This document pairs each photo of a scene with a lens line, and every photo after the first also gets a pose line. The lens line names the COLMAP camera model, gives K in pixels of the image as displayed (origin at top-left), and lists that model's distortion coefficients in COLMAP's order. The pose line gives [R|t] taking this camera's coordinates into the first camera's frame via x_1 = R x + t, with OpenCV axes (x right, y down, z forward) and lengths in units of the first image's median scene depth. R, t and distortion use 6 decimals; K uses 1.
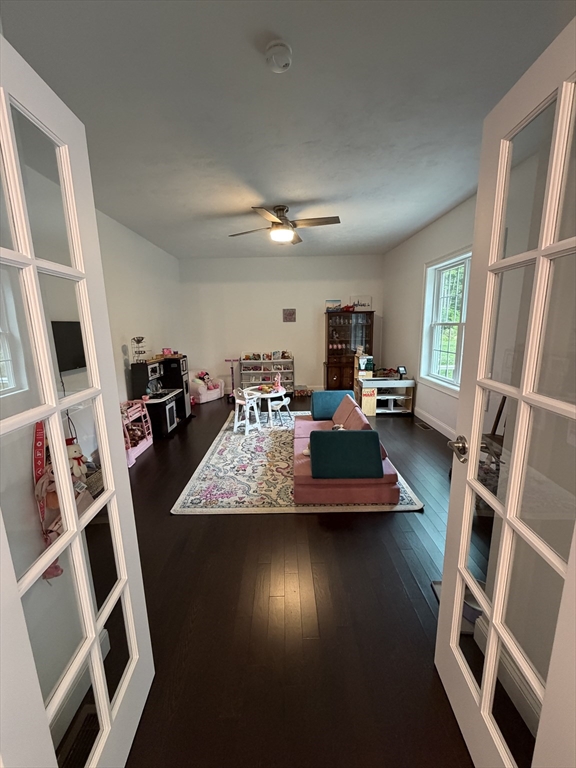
lens RADIAL K [[306.0, 0, 285.8], [0, 306.0, 381.6], [0, 0, 1]] dist [0.000105, -0.000381]
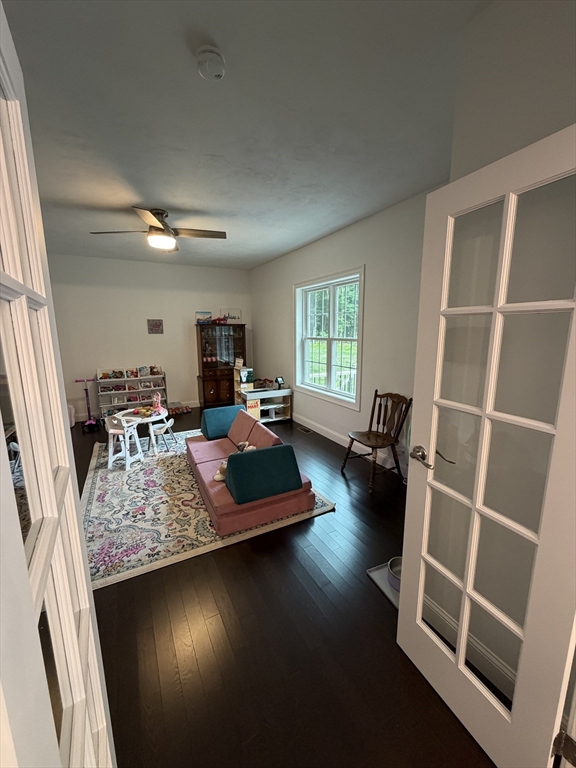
lens RADIAL K [[306.0, 0, 285.8], [0, 306.0, 381.6], [0, 0, 1]] dist [0.000105, -0.000381]
pose [[0.885342, -0.065256, 0.460338, -0.118056], [0.076962, 0.997012, -0.006682, -0.029451], [-0.458527, 0.041344, 0.887718, 0.042386]]
